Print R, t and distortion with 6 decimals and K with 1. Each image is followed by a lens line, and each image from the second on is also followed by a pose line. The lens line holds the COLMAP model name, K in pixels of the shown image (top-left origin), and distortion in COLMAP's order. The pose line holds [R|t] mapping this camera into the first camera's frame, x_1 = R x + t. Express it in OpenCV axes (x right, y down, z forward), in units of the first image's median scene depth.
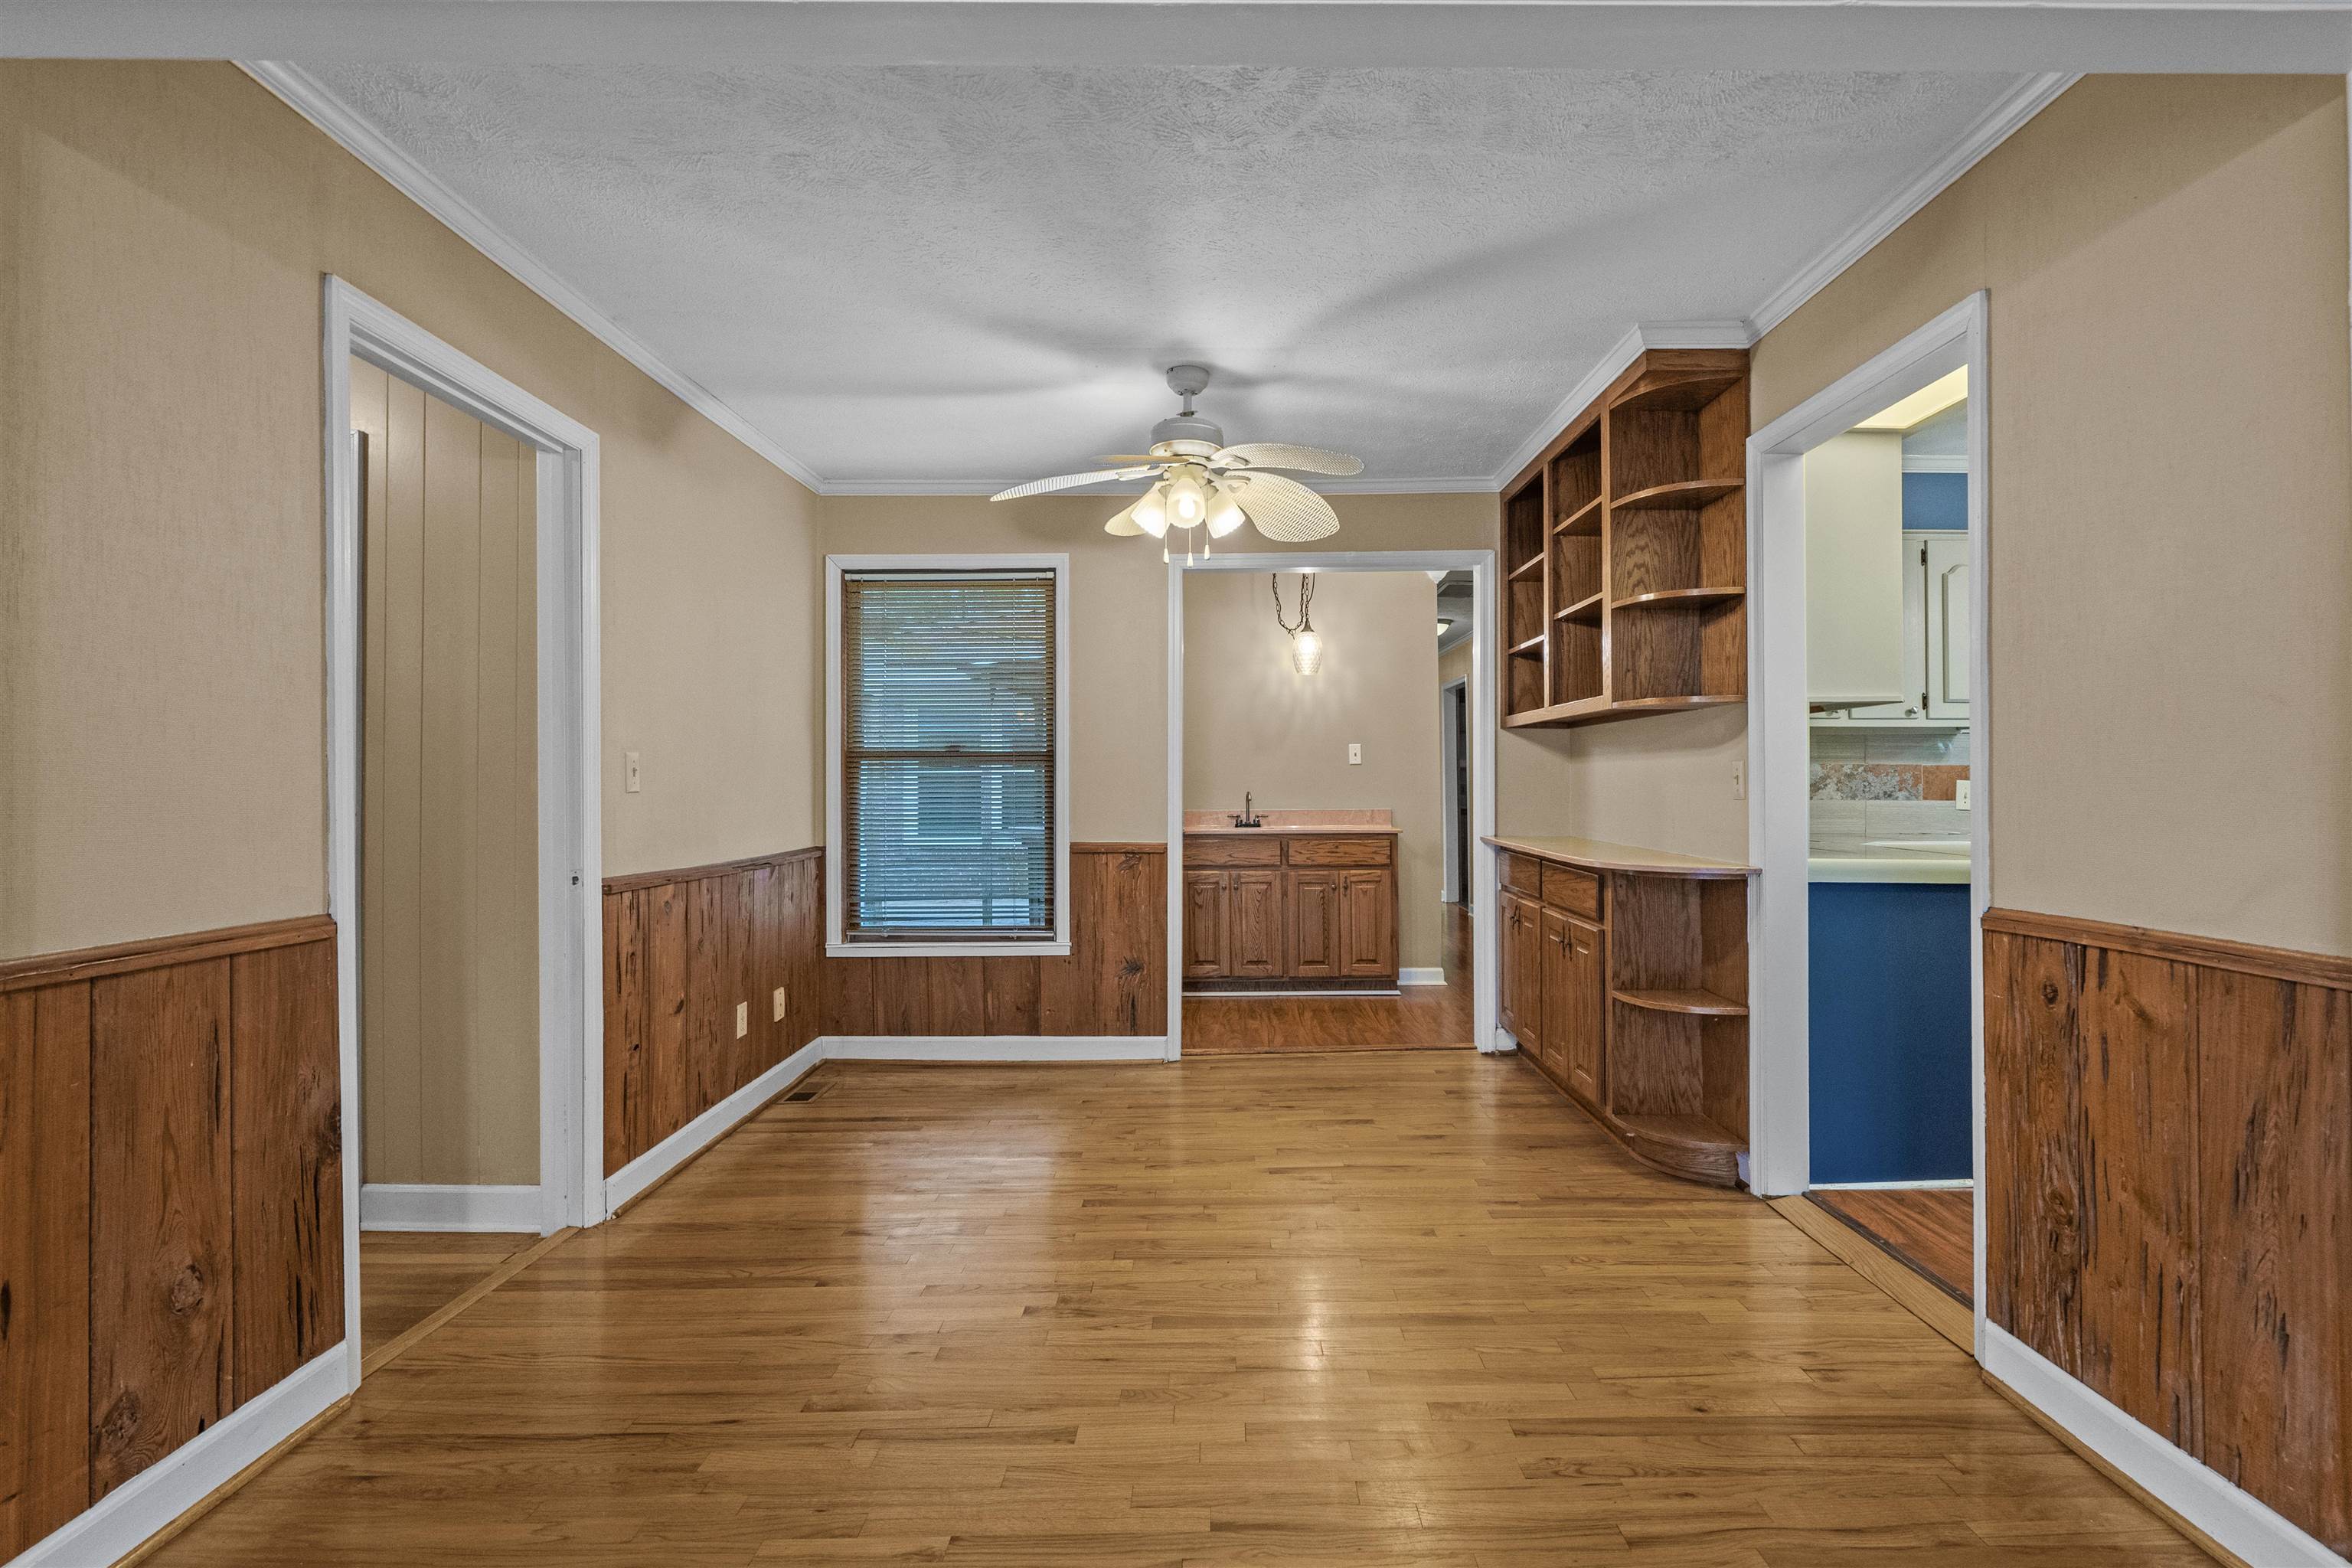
lens RADIAL K [[1100.7, 0, 1249.5], [0, 1100.7, 766.3], [0, 0, 1]] dist [-0.034084, 0.003512]
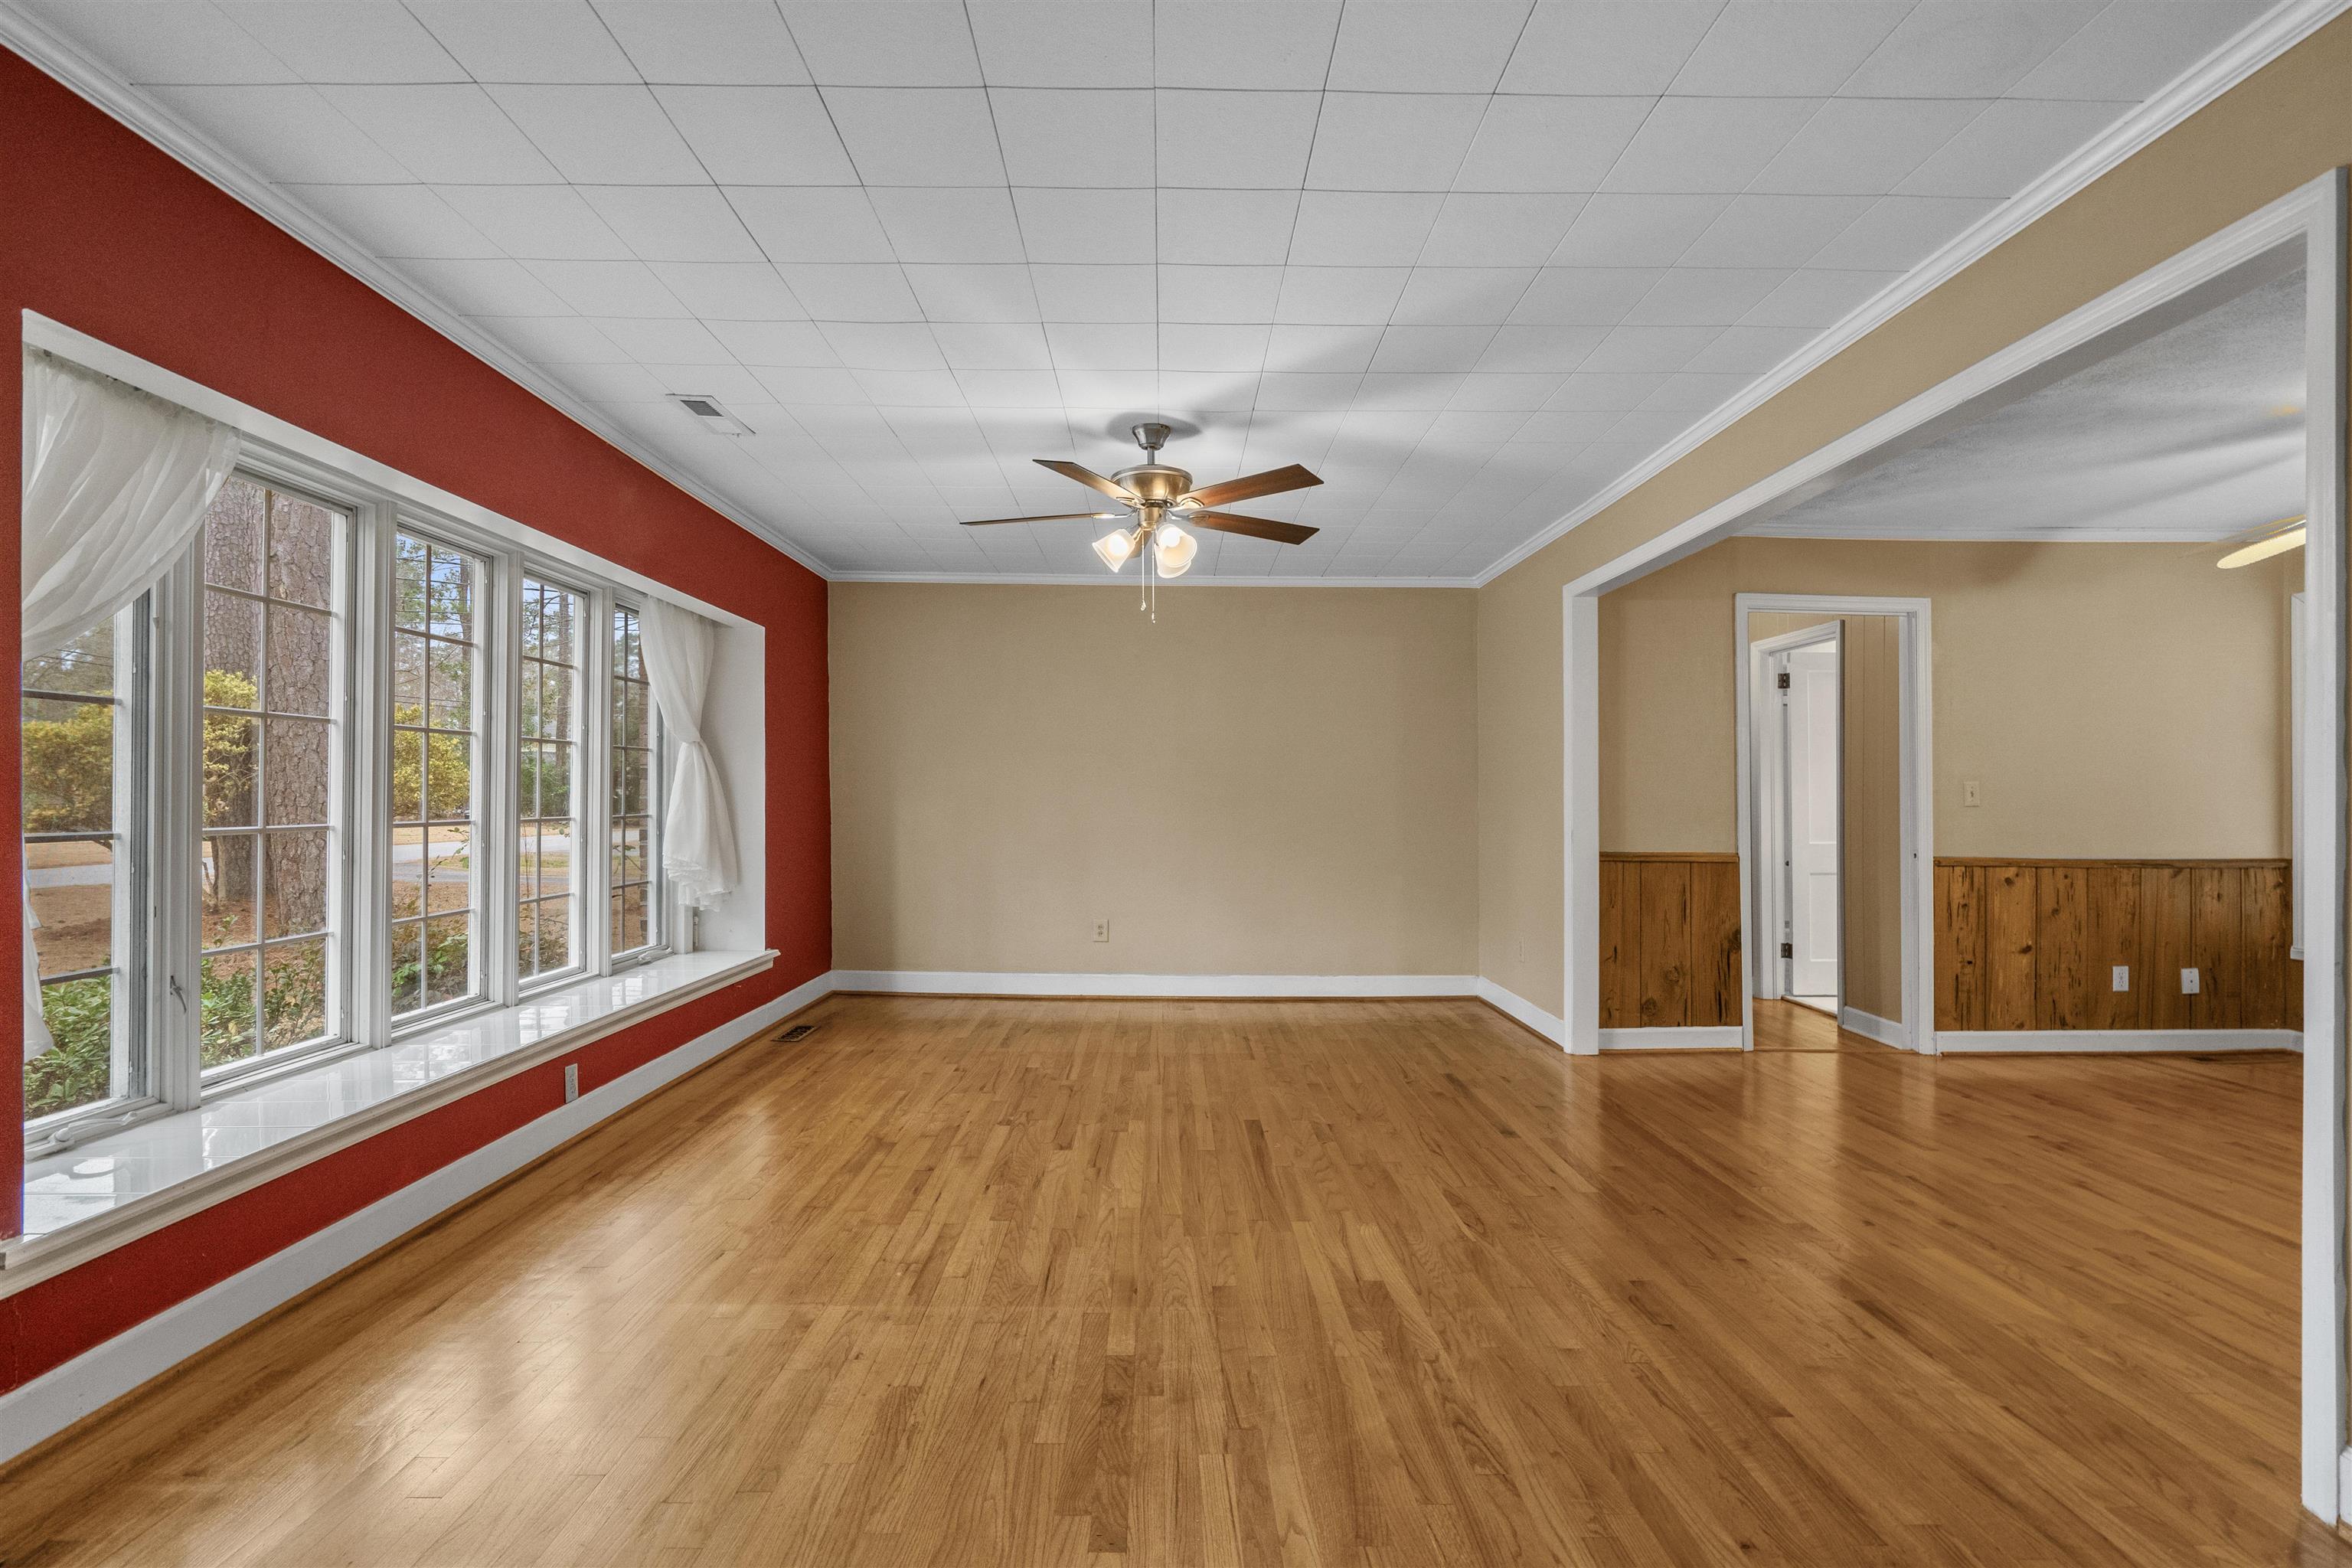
lens RADIAL K [[1060.1, 0, 1155.5], [0, 1060.1, 786.5], [0, 0, 1]] dist [-0.014920, 0.002261]
pose [[-0.031558, -0.006853, -0.999478, 0.952205], [0.009520, 0.999929, -0.007157, -0.006406], [0.999457, -0.009741, -0.031491, -0.156596]]
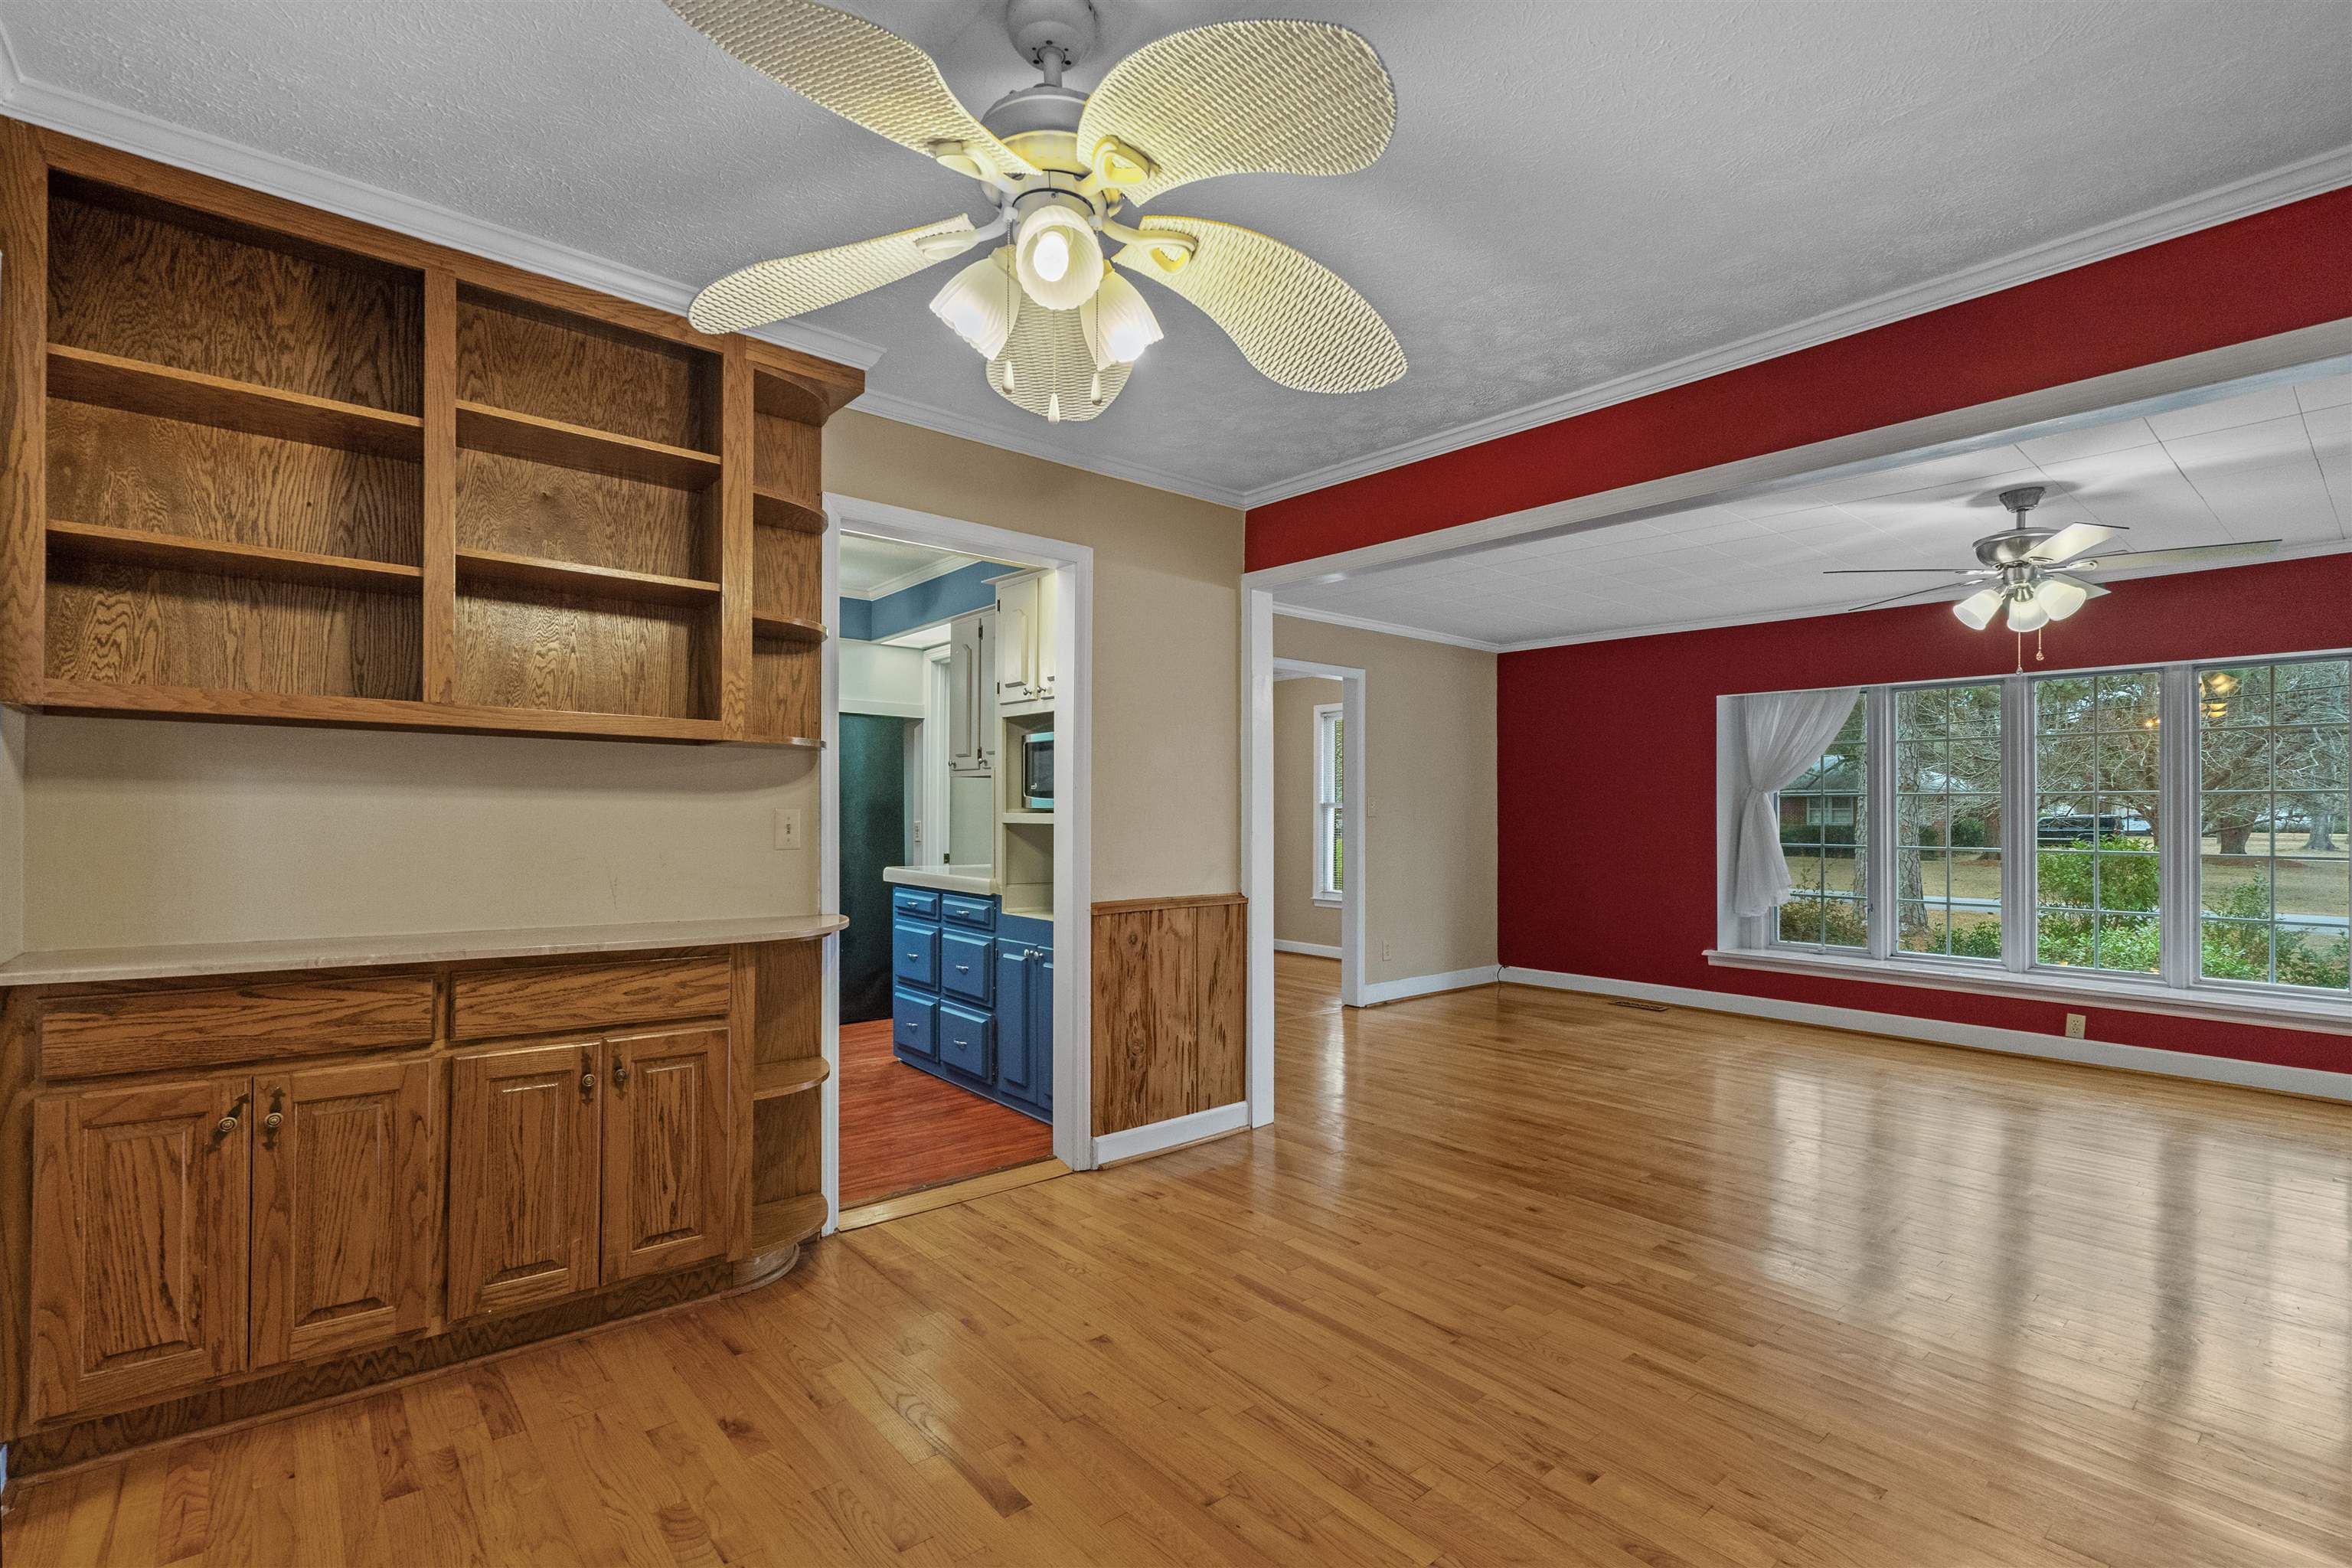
lens RADIAL K [[1060.1, 0, 1103.9], [0, 1060.1, 807.5], [0, 0, 1]] dist [-0.014920, 0.002261]
pose [[-0.590755, 0.010927, 0.806777, -0.442647], [-0.013793, 0.999625, -0.023639, 0.010347], [-0.806733, -0.025093, -0.590383, 1.247162]]
